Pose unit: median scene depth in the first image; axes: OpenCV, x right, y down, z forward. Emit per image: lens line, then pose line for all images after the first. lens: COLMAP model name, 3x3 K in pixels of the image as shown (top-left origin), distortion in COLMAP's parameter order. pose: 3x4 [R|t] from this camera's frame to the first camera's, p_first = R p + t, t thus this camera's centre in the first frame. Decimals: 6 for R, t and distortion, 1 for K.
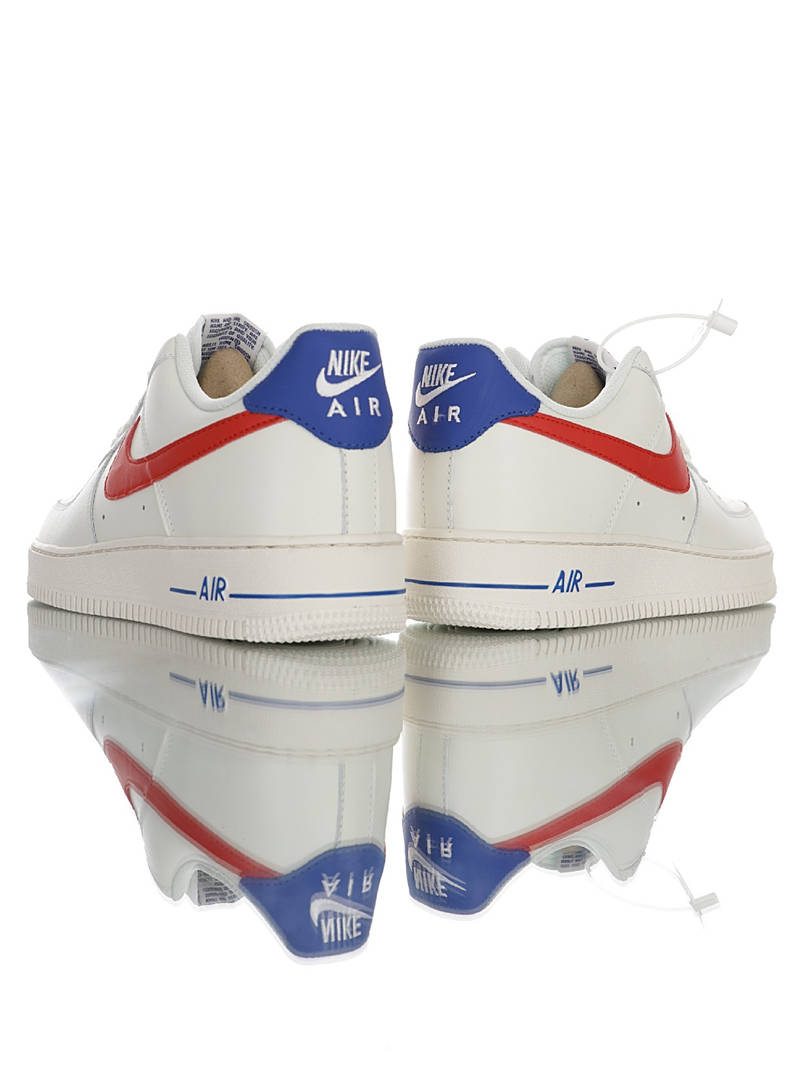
lens RADIAL K [[1126.4, 0, 399.5], [0, 1126.4, 542.5], [0, 0, 1]] dist [0.155038, 0.000000]
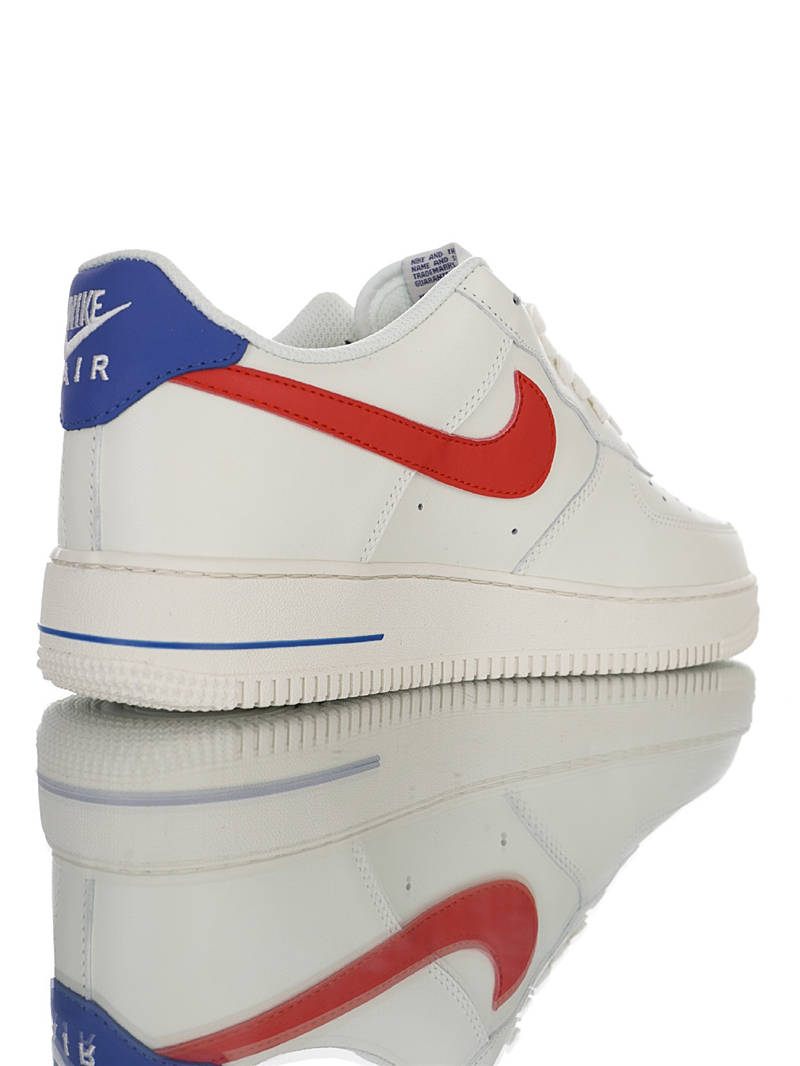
lens RADIAL K [[1260.8, 0, 400.3], [0, 1260.8, 527.1], [0, 0, 1]] dist [-0.000329, 0.000000]
pose [[0.984613, 0.001997, -0.174739, 0.335038], [-0.005614, 0.999780, -0.020208, -0.011018], [0.174660, 0.020878, 0.984407, 0.331249]]
